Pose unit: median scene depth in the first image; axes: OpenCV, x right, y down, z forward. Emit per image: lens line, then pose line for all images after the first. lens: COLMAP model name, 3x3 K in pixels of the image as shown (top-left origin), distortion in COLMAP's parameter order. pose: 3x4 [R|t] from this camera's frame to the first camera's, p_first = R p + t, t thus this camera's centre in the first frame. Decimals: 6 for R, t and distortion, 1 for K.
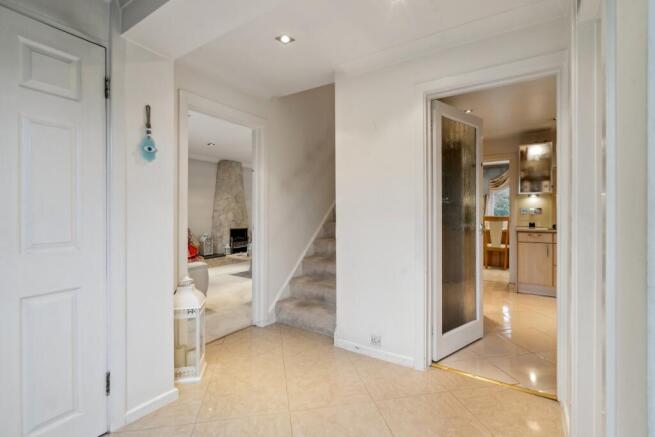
lens RADIAL K [[302.0, 0, 325.7], [0, 302.0, 214.8], [0, 0, 1]] dist [-0.000760, 0.000055]
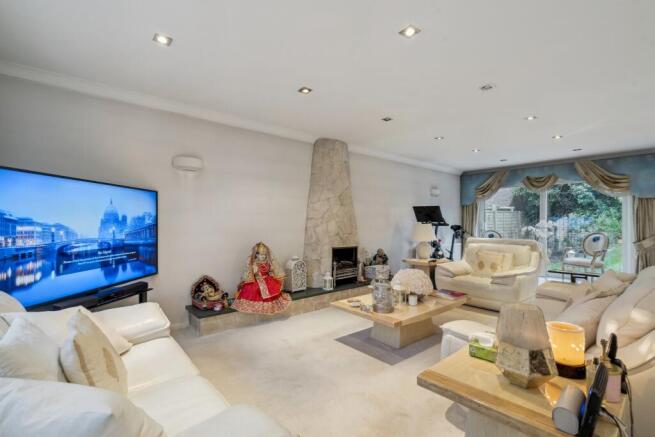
lens RADIAL K [[302.0, 0, 329.1], [0, 302.0, 222.7], [0, 0, 1]] dist [-0.000760, 0.000055]
pose [[0.960445, 0.003915, -0.278444, -0.151089], [-0.004279, 0.999991, -0.000699, -0.004489], [0.278438, 0.001863, 0.960452, 0.405582]]
